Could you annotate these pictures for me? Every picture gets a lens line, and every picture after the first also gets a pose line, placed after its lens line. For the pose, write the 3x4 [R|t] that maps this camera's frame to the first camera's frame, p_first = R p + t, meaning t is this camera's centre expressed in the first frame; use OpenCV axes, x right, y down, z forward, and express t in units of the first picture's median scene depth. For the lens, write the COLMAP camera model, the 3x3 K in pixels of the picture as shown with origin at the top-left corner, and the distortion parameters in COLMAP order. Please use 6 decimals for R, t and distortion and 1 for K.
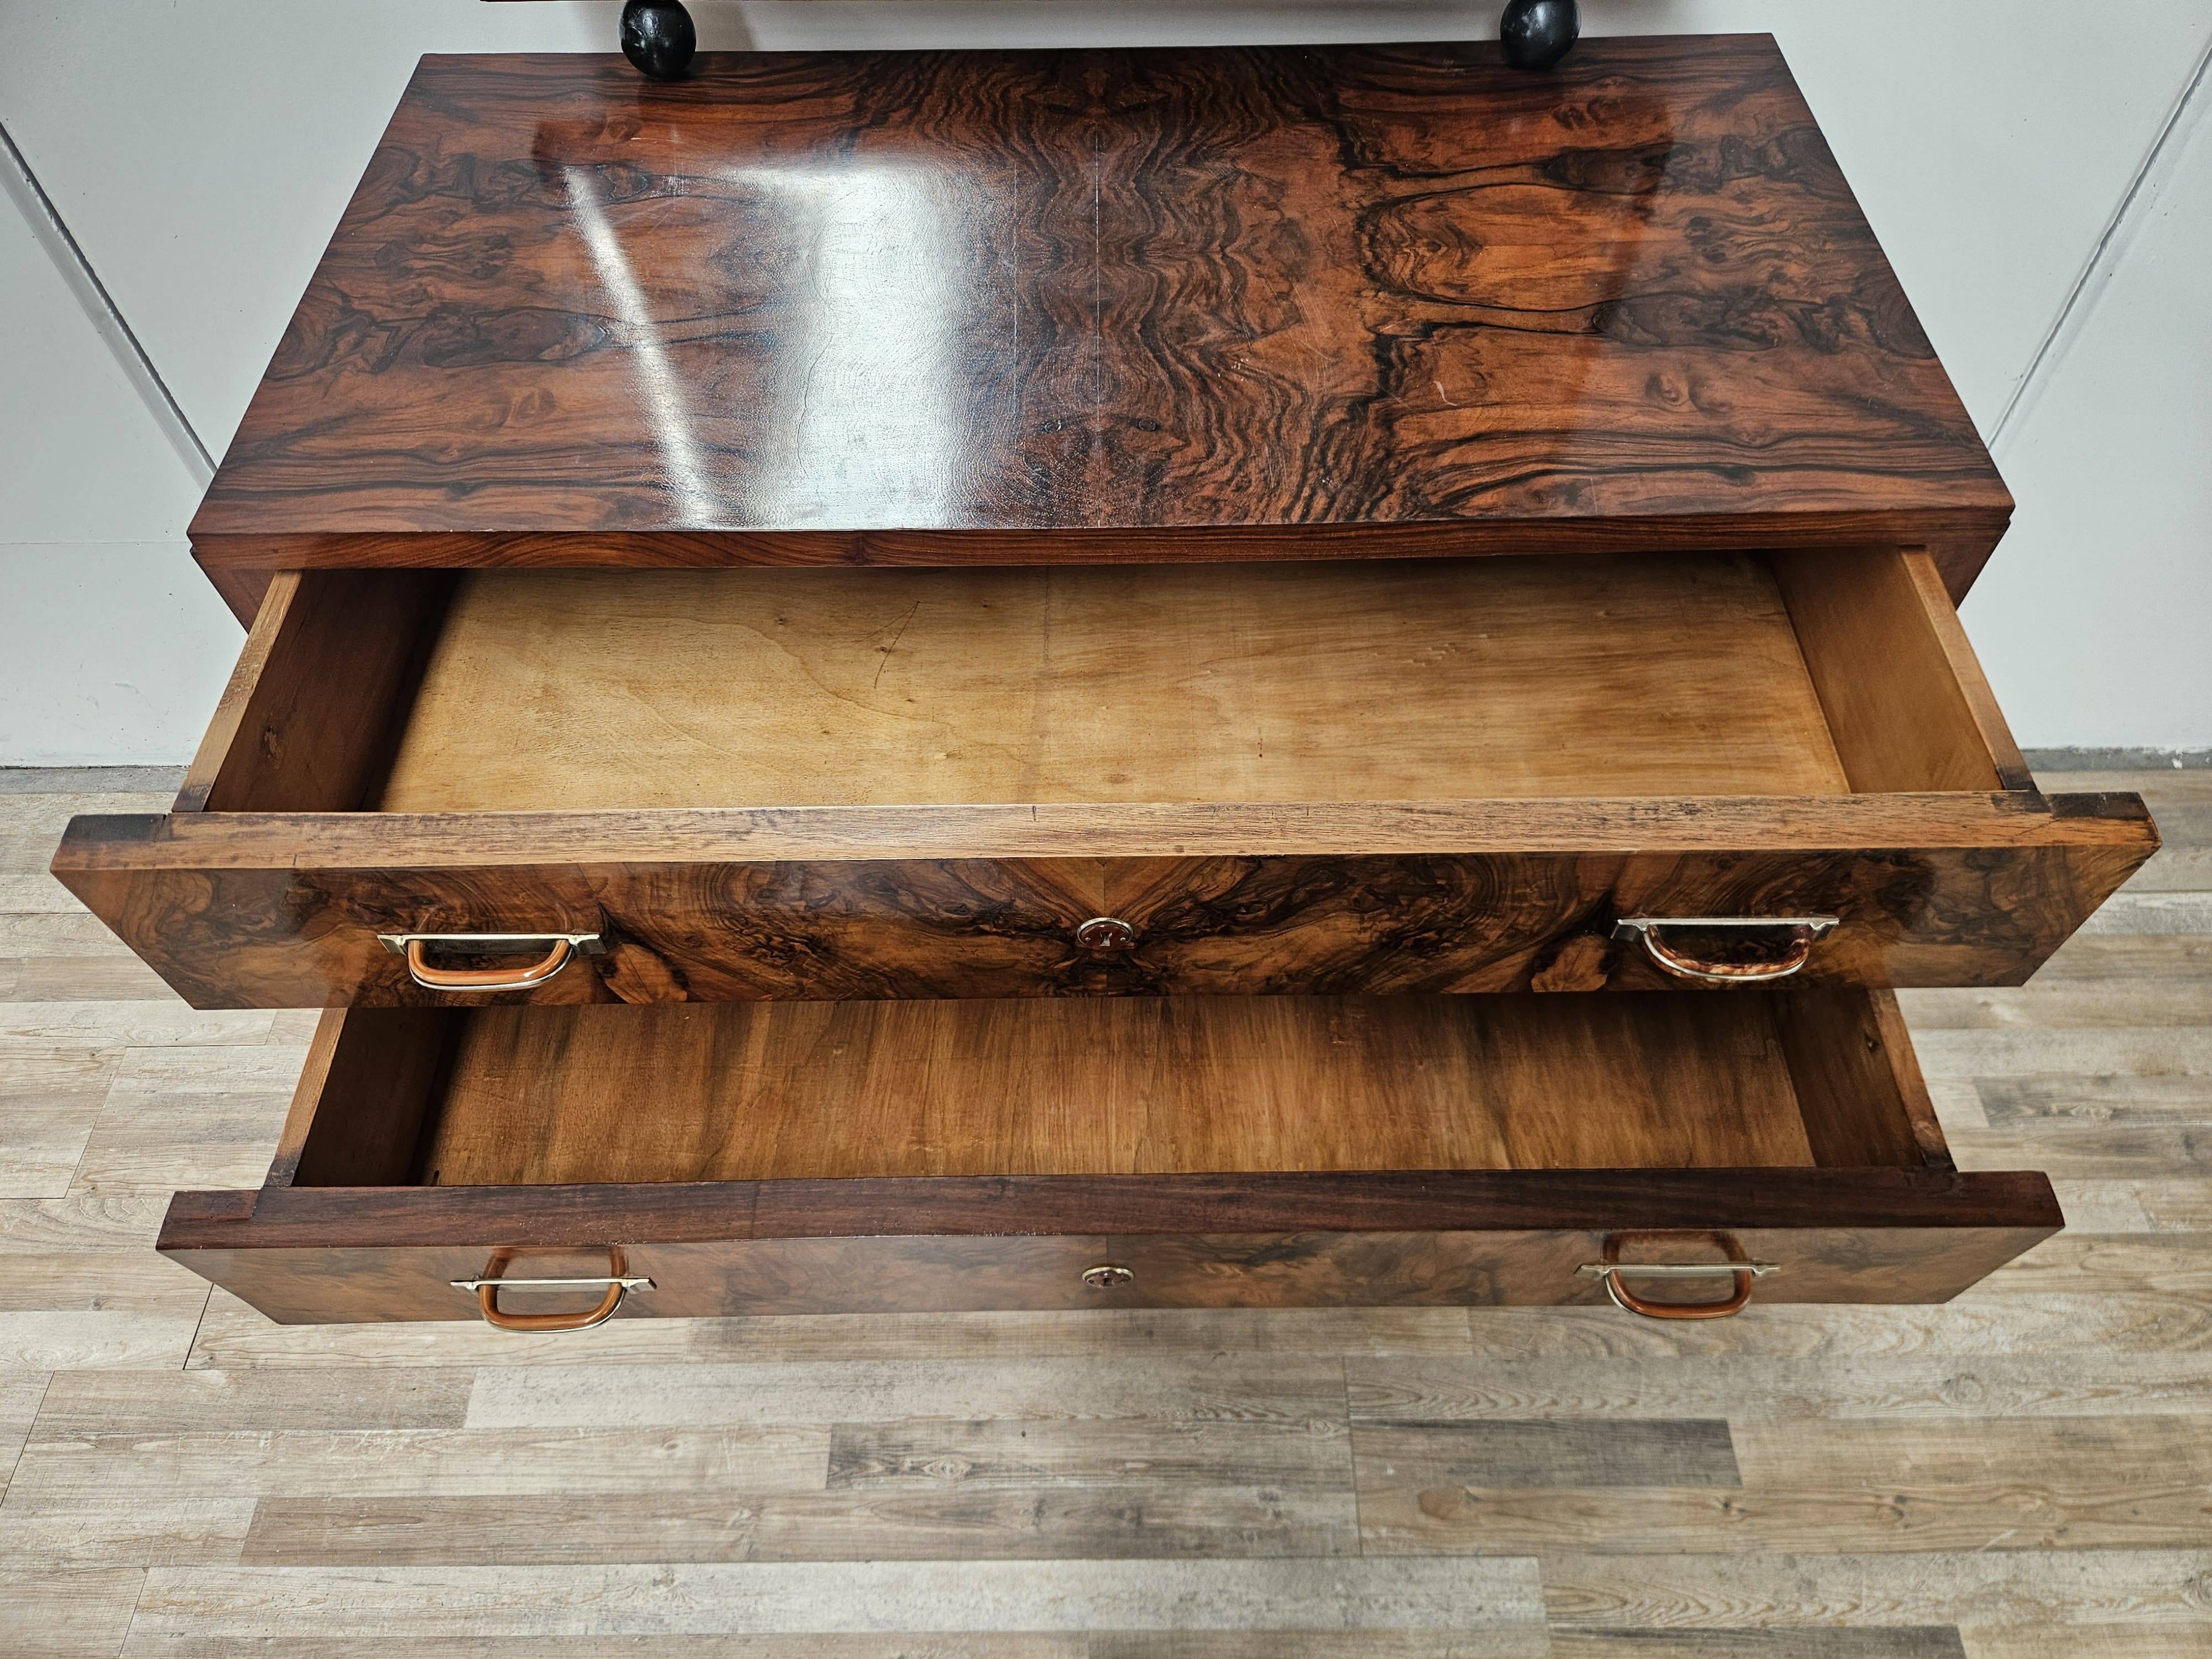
lens RADIAL K [[1514.3, 0, 1117.8], [0, 1514.3, 819.8], [0, 0, 1]] dist [0.053568, -0.057878]
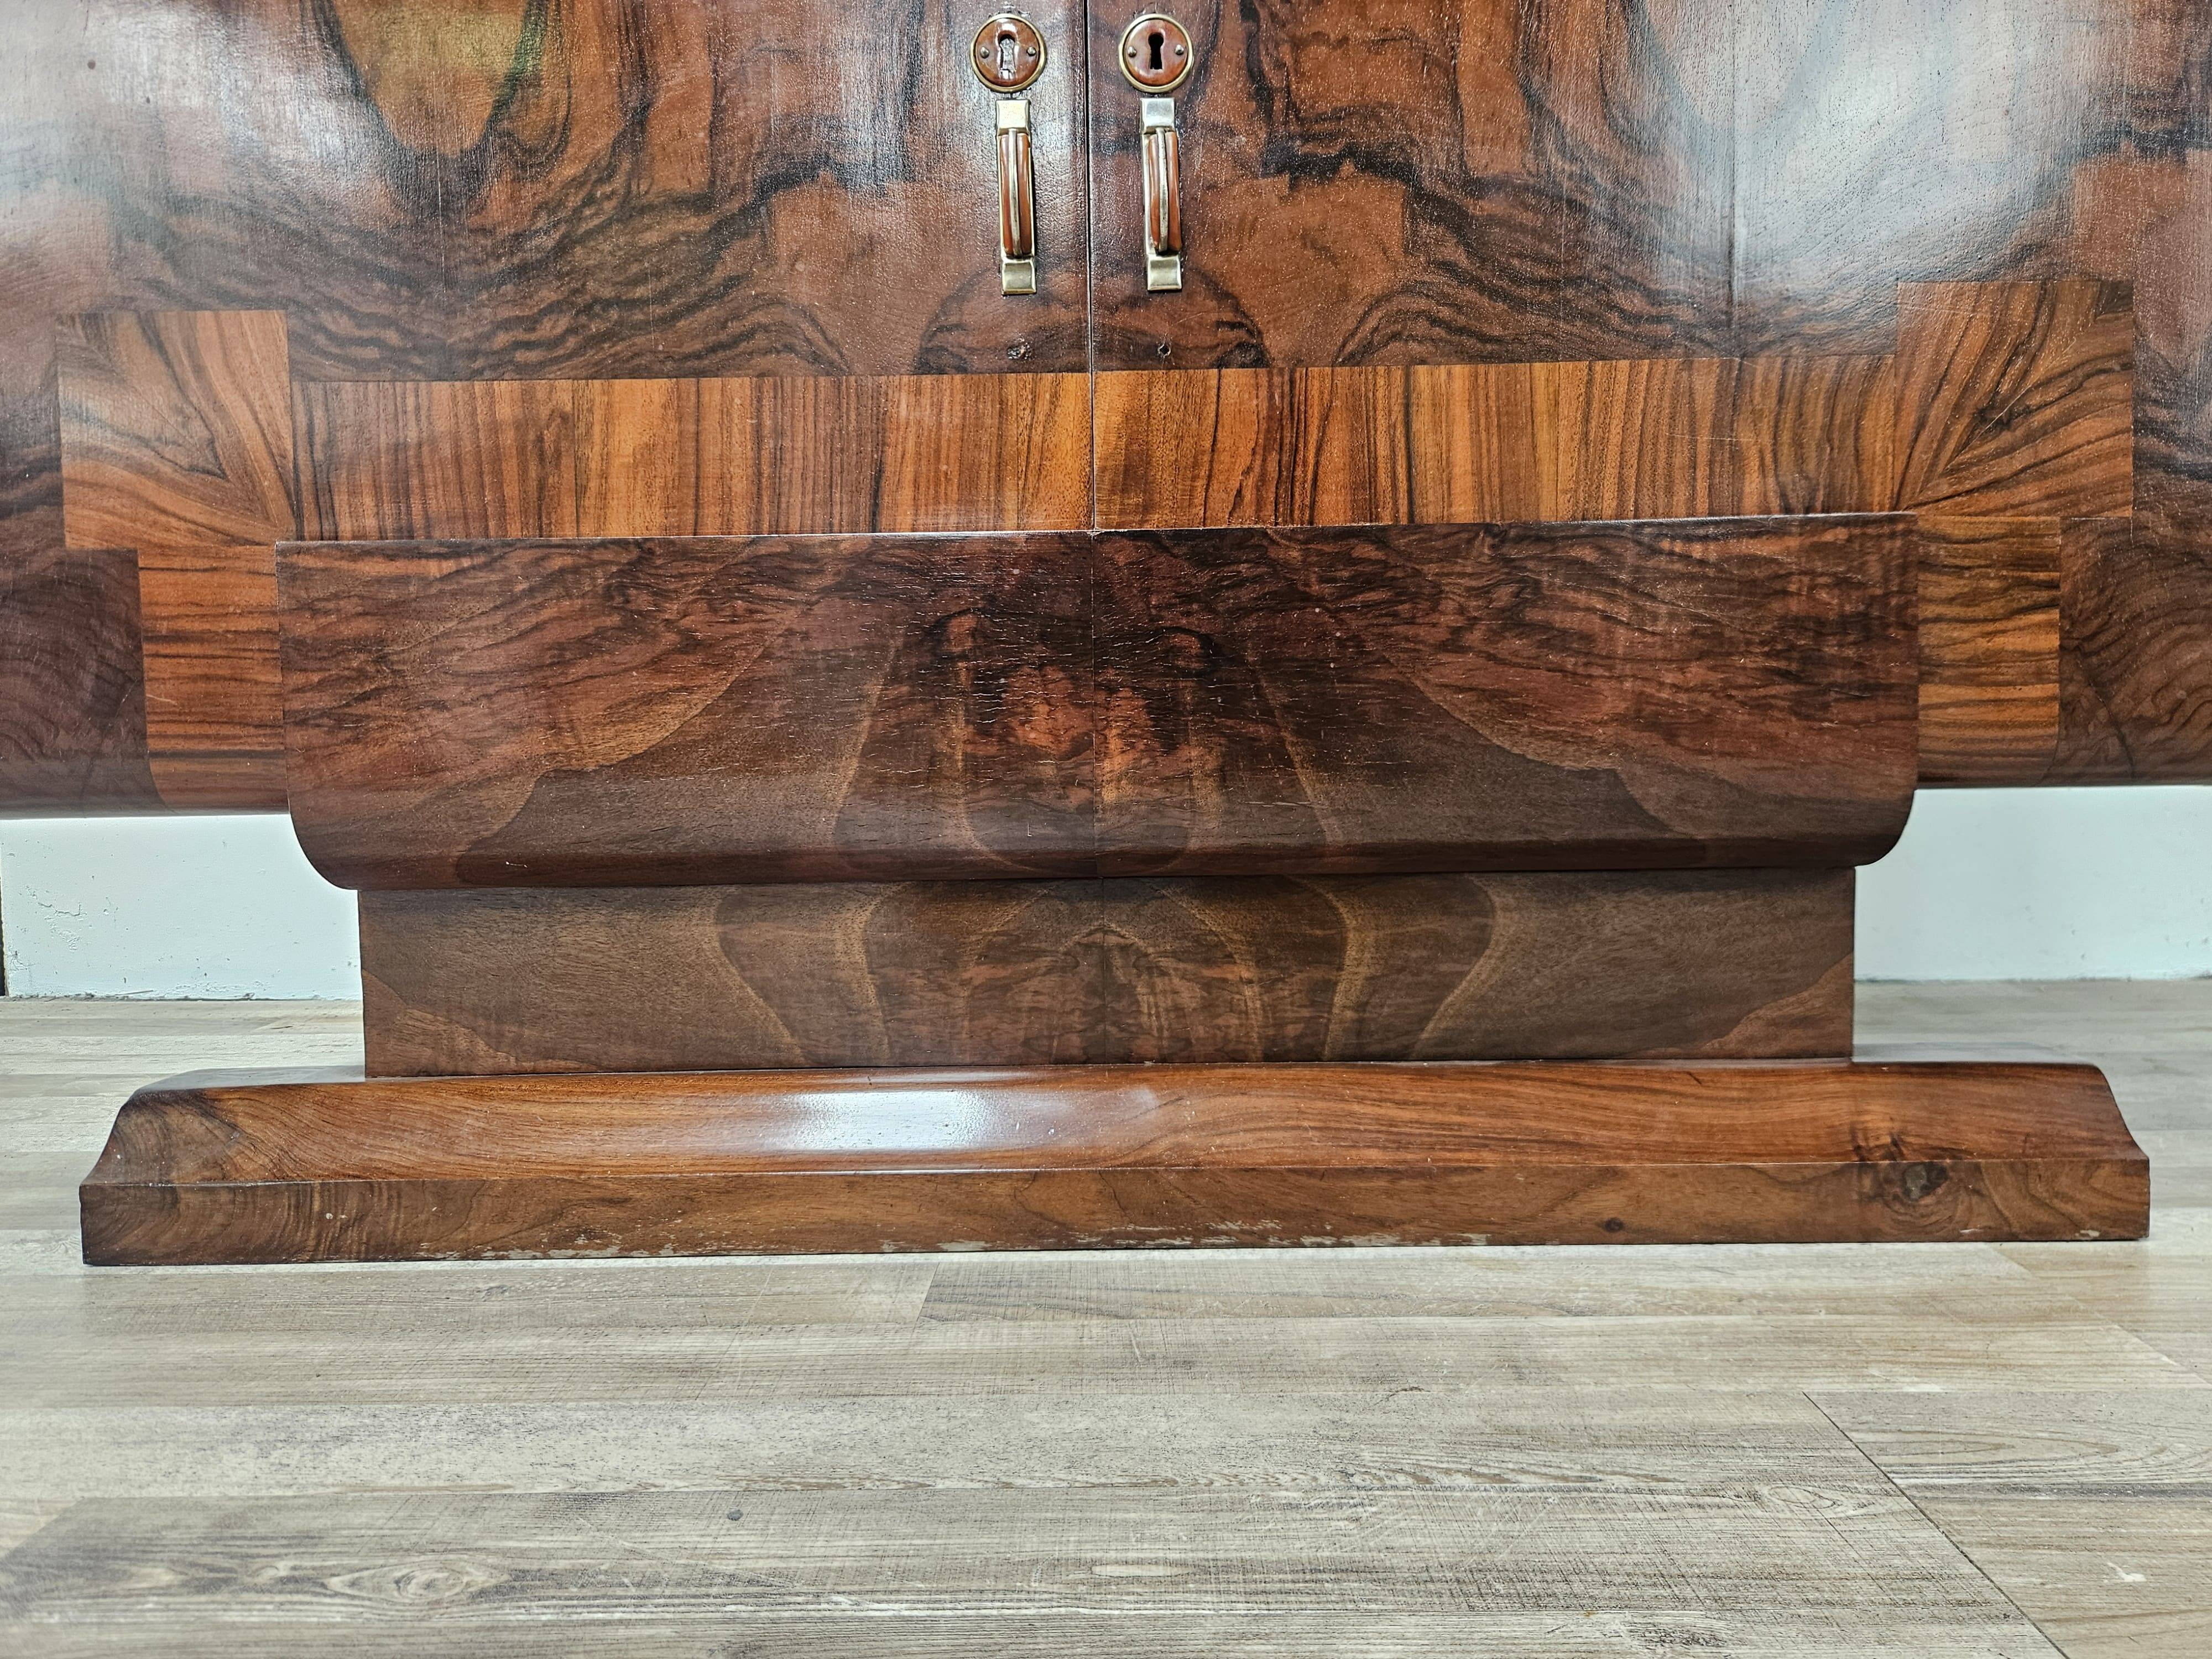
lens RADIAL K [[1514.3, 0, 1125.2], [0, 1514.3, 816.6], [0, 0, 1]] dist [0.053568, -0.057878]
pose [[0.999784, -0.006338, -0.019785, 0.016499], [-0.011409, 0.628353, -0.777844, 0.558711], [0.017362, 0.777902, 0.628145, 0.752303]]
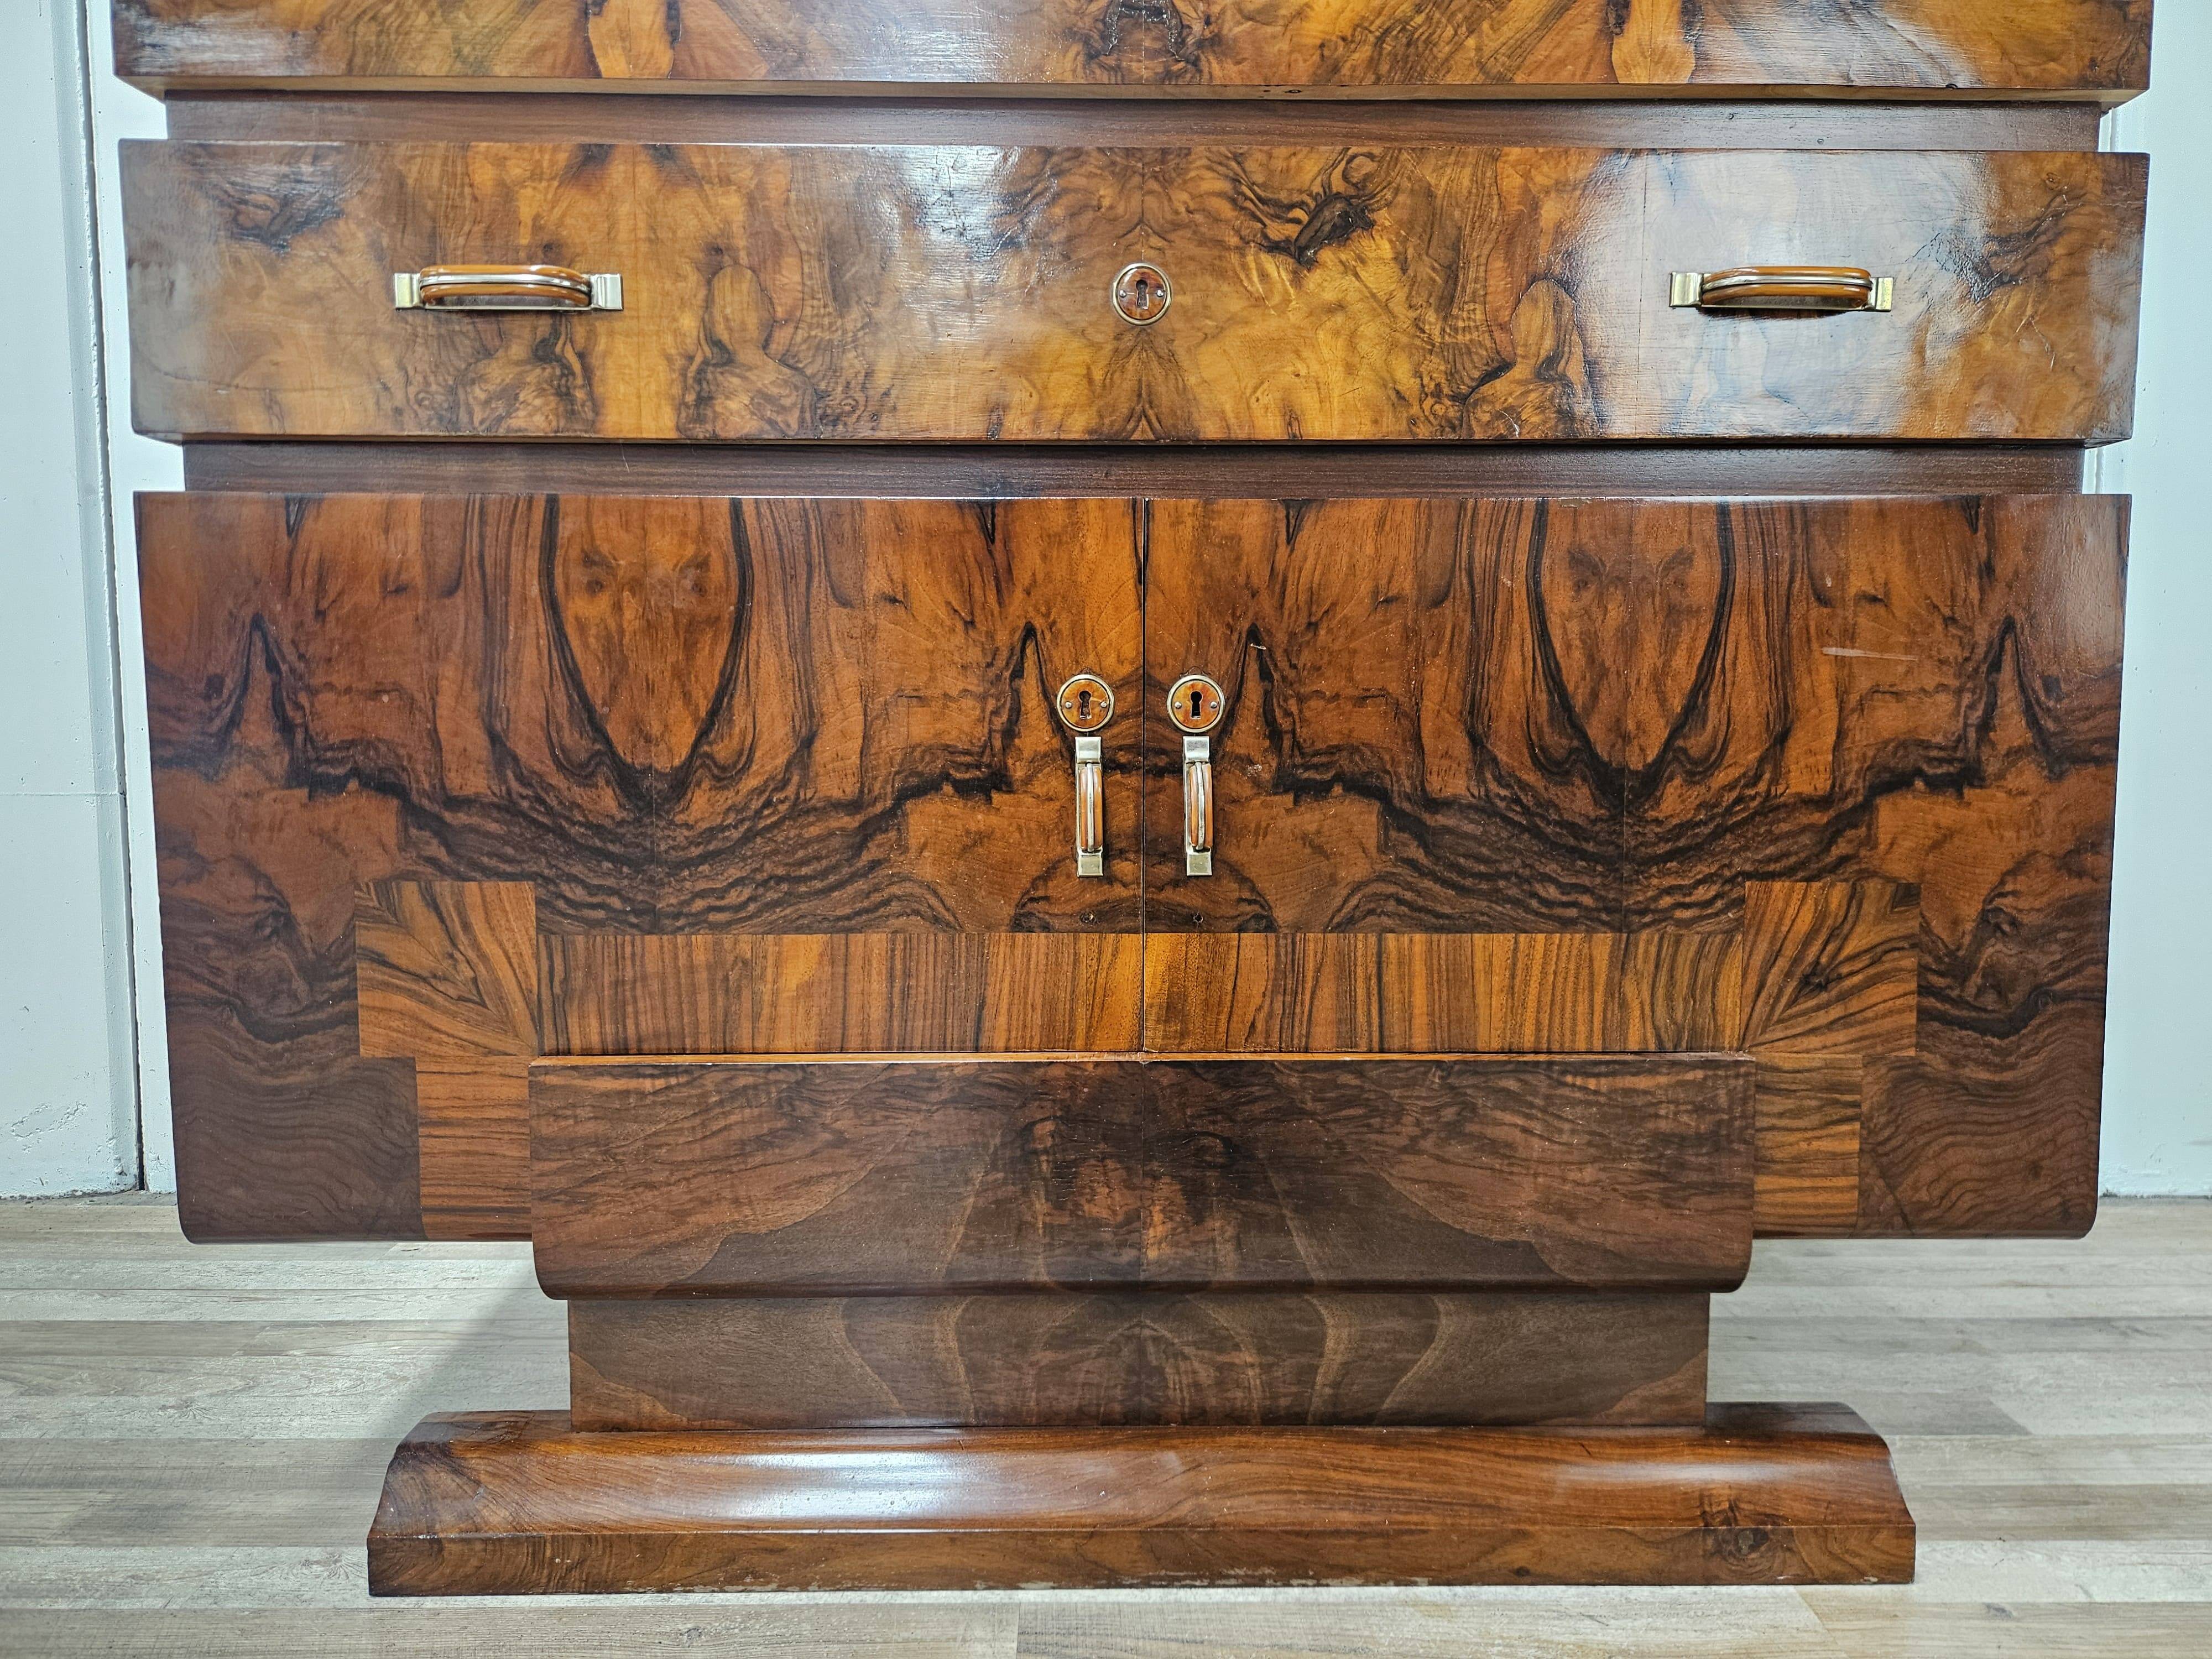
lens RADIAL K [[1514.3, 0, 1106.0], [0, 1514.3, 806.6], [0, 0, 1]] dist [0.053568, -0.057878]
pose [[0.999966, 0.008000, 0.002196, -0.016217], [-0.003516, 0.648505, -0.761203, 0.548313], [-0.007513, 0.761169, 0.648511, 0.520442]]
